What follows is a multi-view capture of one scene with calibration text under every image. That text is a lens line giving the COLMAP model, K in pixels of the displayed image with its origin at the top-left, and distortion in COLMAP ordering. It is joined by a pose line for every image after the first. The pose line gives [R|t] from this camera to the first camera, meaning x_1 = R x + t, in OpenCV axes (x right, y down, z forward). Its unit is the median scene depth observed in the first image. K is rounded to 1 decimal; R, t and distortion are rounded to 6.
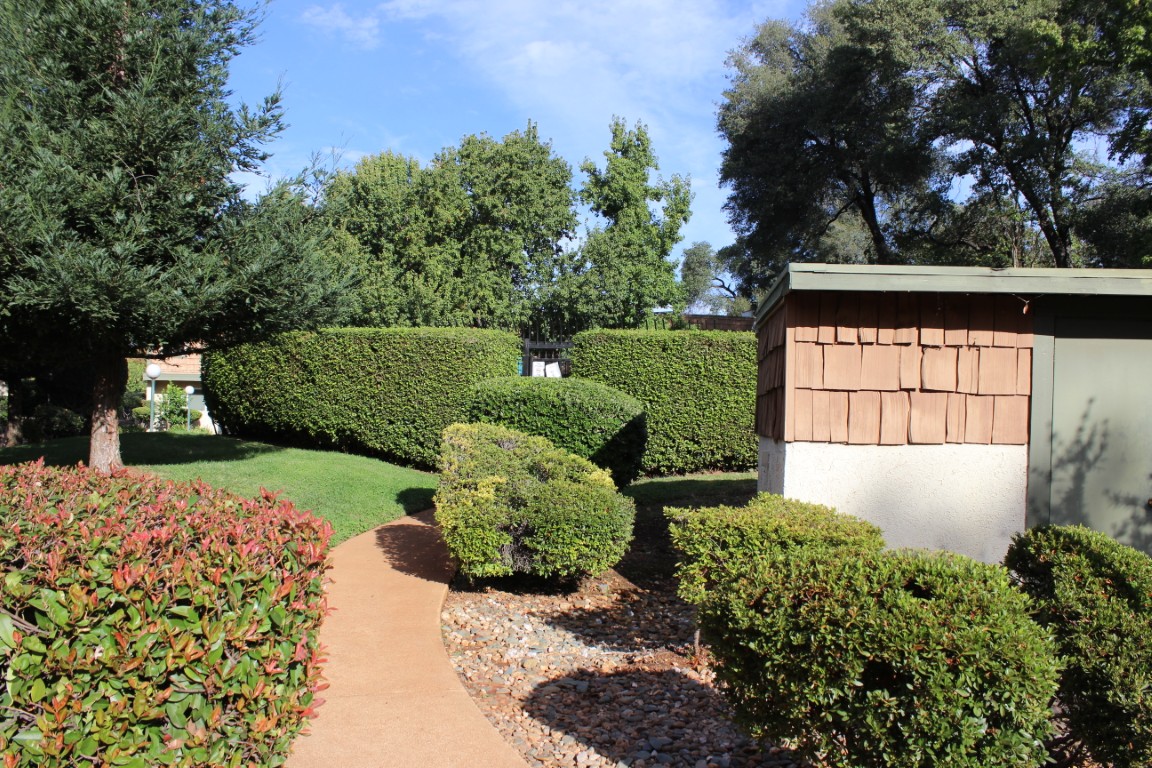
lens RADIAL K [[965.1, 0, 586.1], [0, 965.1, 379.6], [0, 0, 1]] dist [-0.174179, 0.168522]
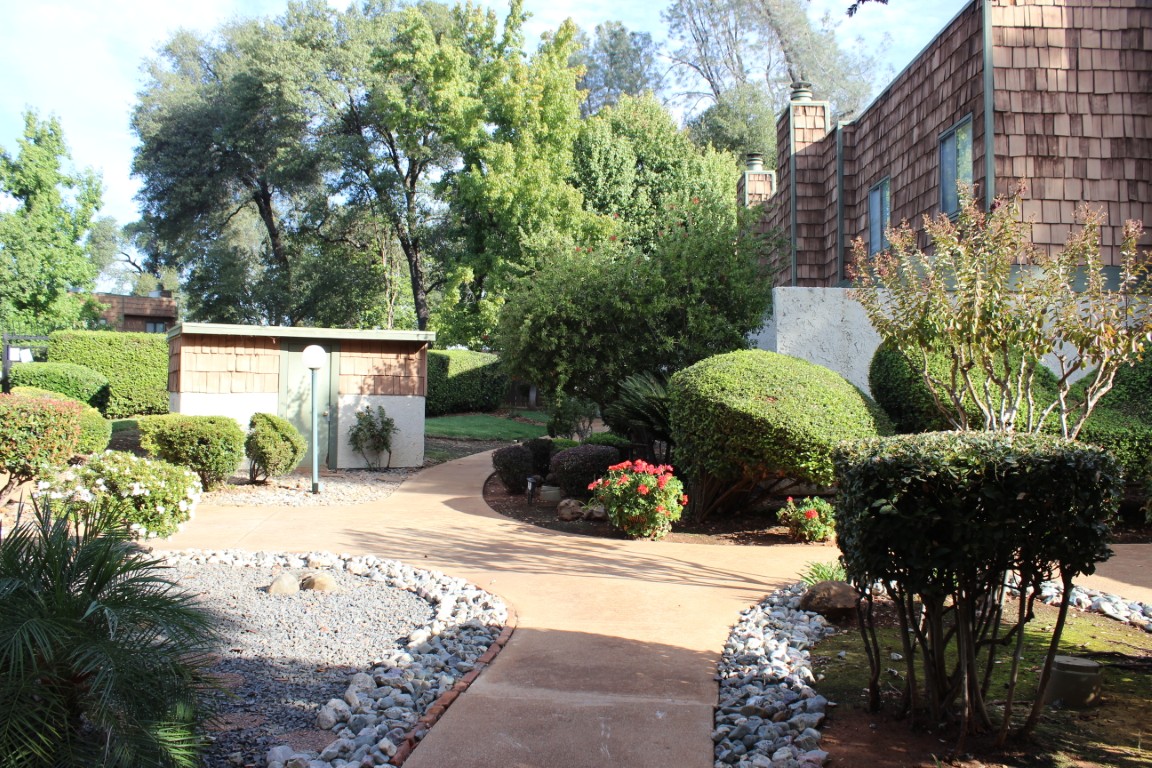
lens RADIAL K [[981.3, 0, 576.0], [0, 981.3, 384.0], [0, 0, 1]] dist [-0.168328, 0.170333]
pose [[0.833189, -0.006855, 0.552945, -0.046918], [-0.012769, 0.999418, 0.031630, -0.007277], [-0.552841, -0.033414, 0.832617, -0.245764]]
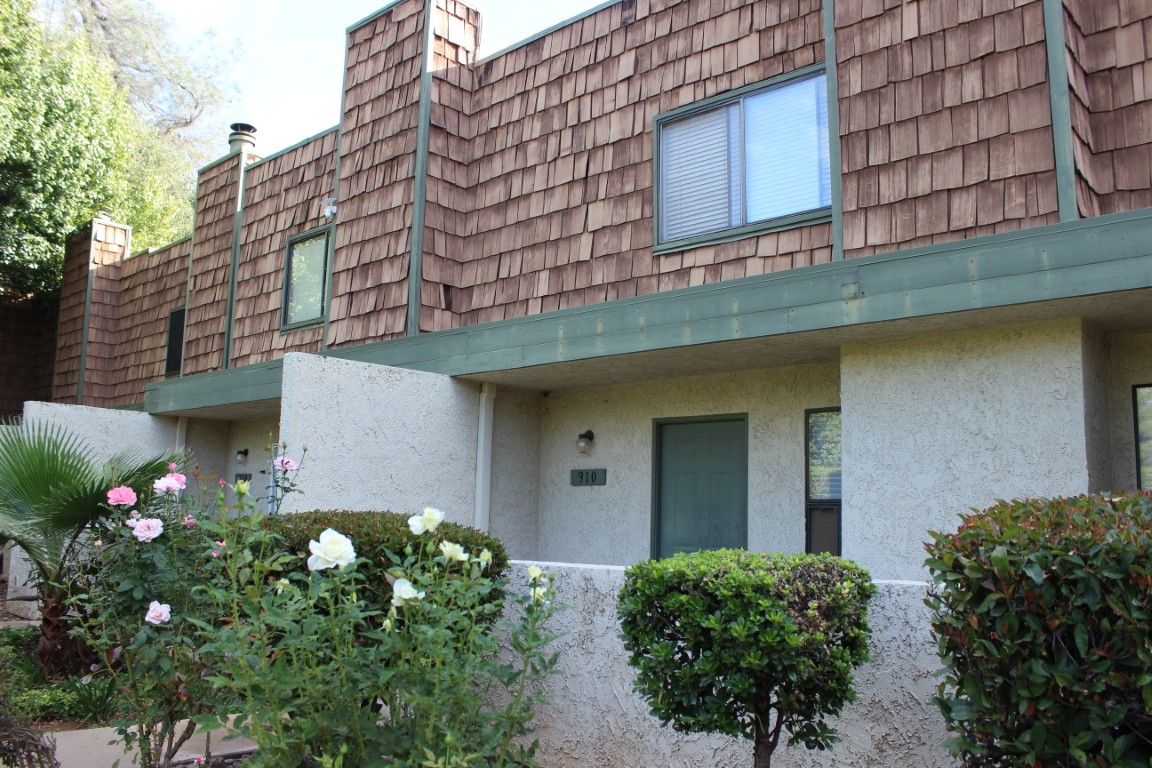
lens RADIAL K [[965.1, 0, 586.1], [0, 965.1, 379.6], [0, 0, 1]] dist [-0.174179, 0.168522]
pose [[0.122703, 0.124958, 0.984545, 0.172402], [-0.052533, 0.991469, -0.119290, 0.006207], [-0.991052, -0.037083, 0.128221, 0.156694]]
